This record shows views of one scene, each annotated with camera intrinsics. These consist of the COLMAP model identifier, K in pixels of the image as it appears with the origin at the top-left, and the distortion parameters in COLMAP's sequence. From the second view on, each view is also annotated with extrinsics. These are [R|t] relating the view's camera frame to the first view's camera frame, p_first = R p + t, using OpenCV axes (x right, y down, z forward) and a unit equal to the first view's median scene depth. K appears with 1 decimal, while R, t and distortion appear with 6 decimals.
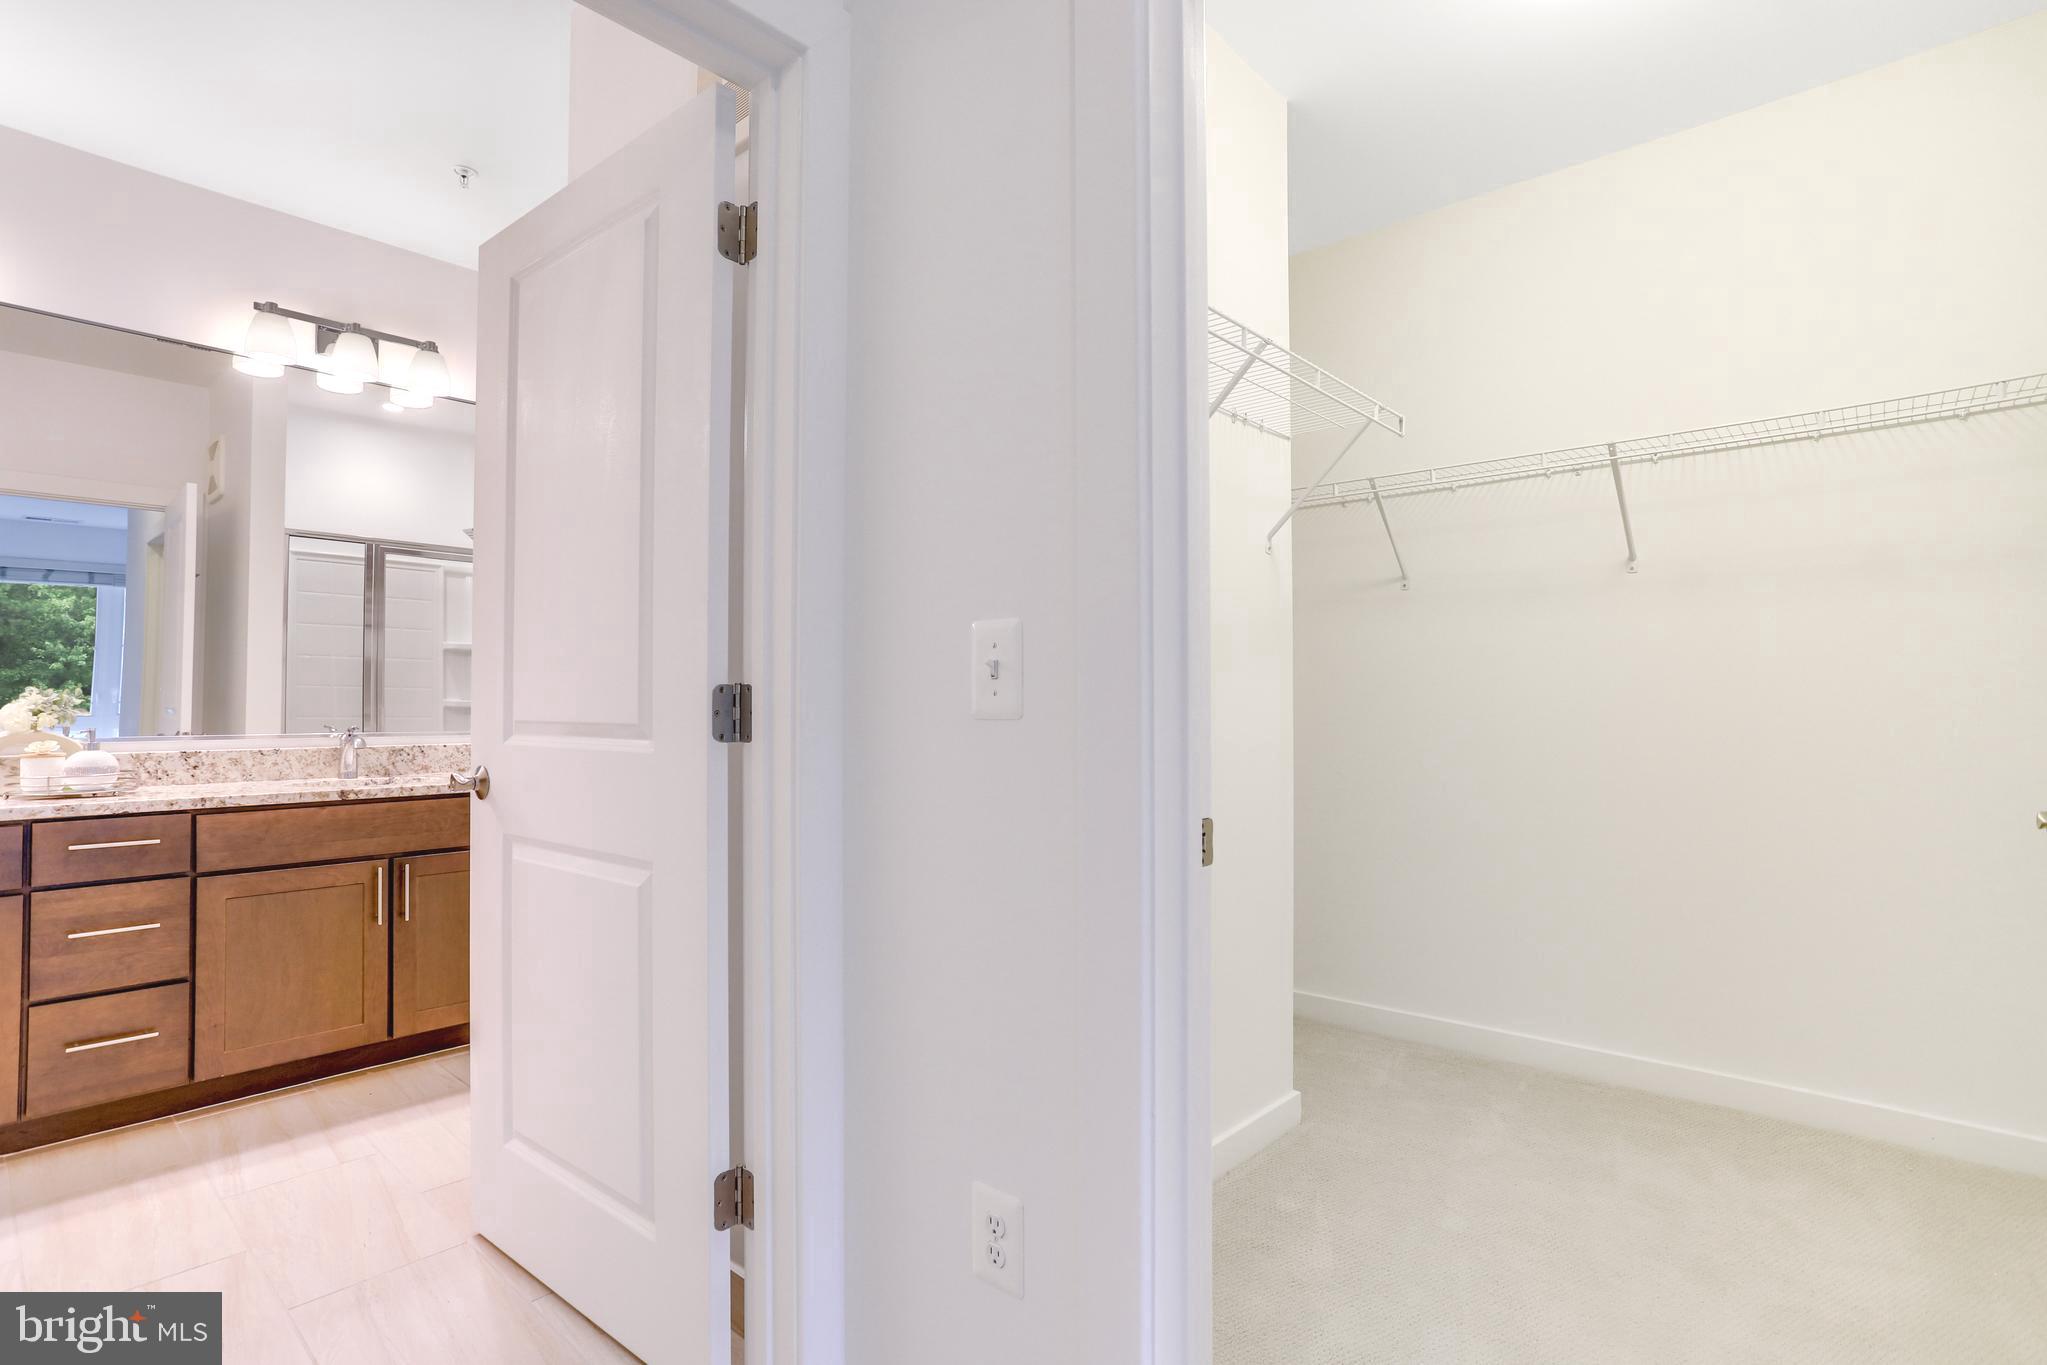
lens RADIAL K [[1009.8, 0, 1038.9], [0, 1009.8, 686.5], [0, 0, 1]] dist [-0.038917, 0.019649]
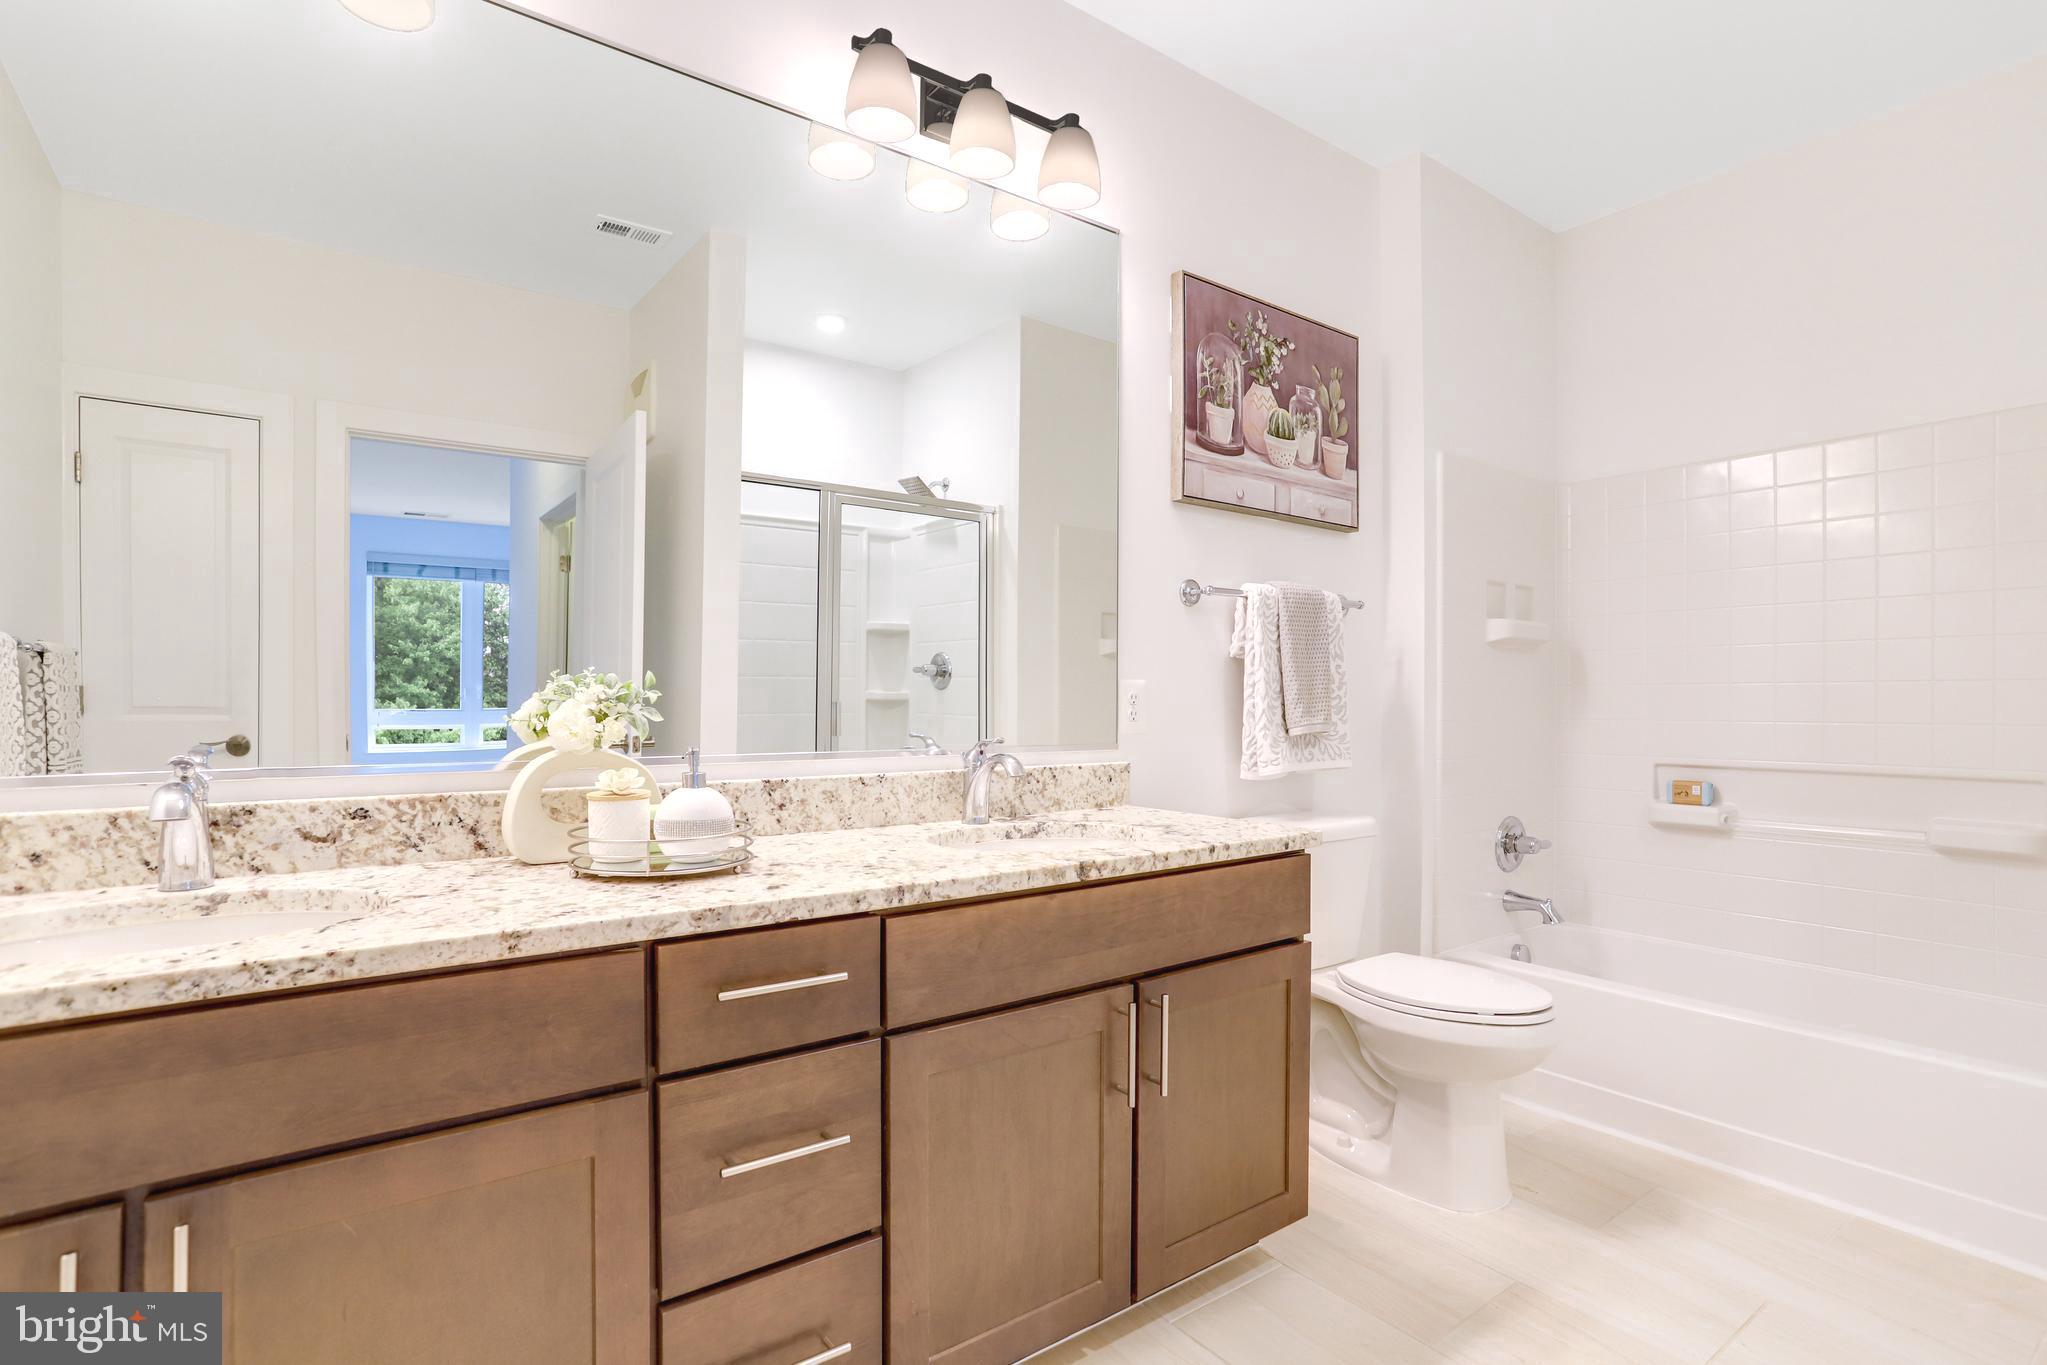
lens RADIAL K [[1009.8, 0, 1016.9], [0, 1009.8, 694.9], [0, 0, 1]] dist [-0.038917, 0.019649]
pose [[0.974498, -0.000832, -0.224393, -0.660293], [0.004682, 0.999851, 0.016624, 0.004647], [0.224346, -0.017251, 0.974357, 0.501615]]
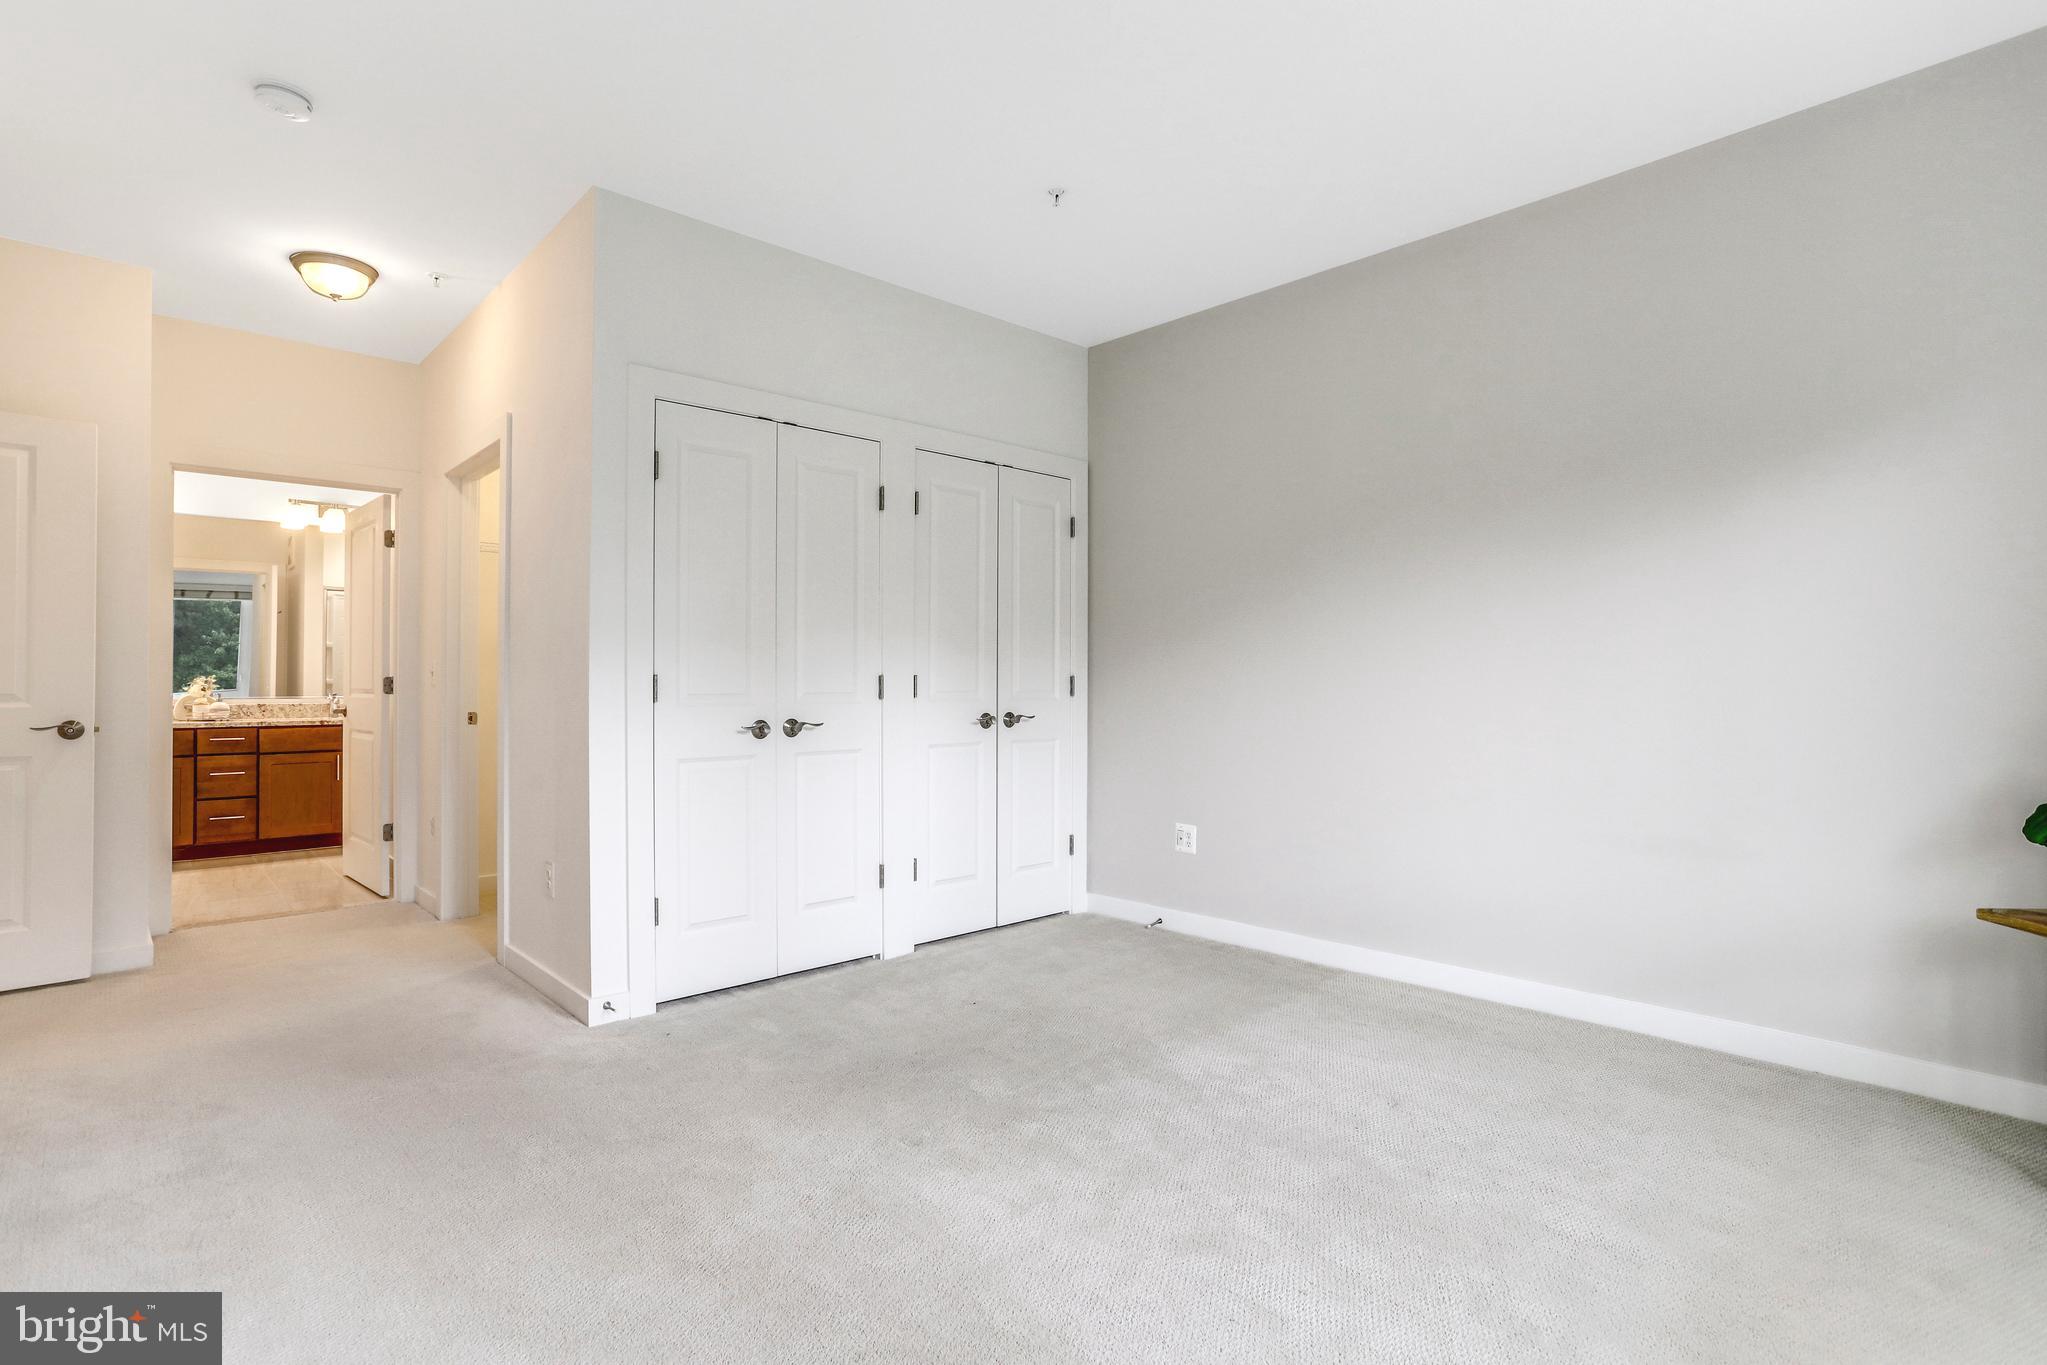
lens RADIAL K [[993.0, 0, 1027.5], [0, 993.0, 669.9], [0, 0, 1]] dist [-0.053305, 0.029933]
pose [[0.996021, -0.001006, -0.089115, 1.216907], [0.001446, 0.999987, 0.004873, -0.022635], [0.089109, -0.004982, 0.996009, -1.180764]]
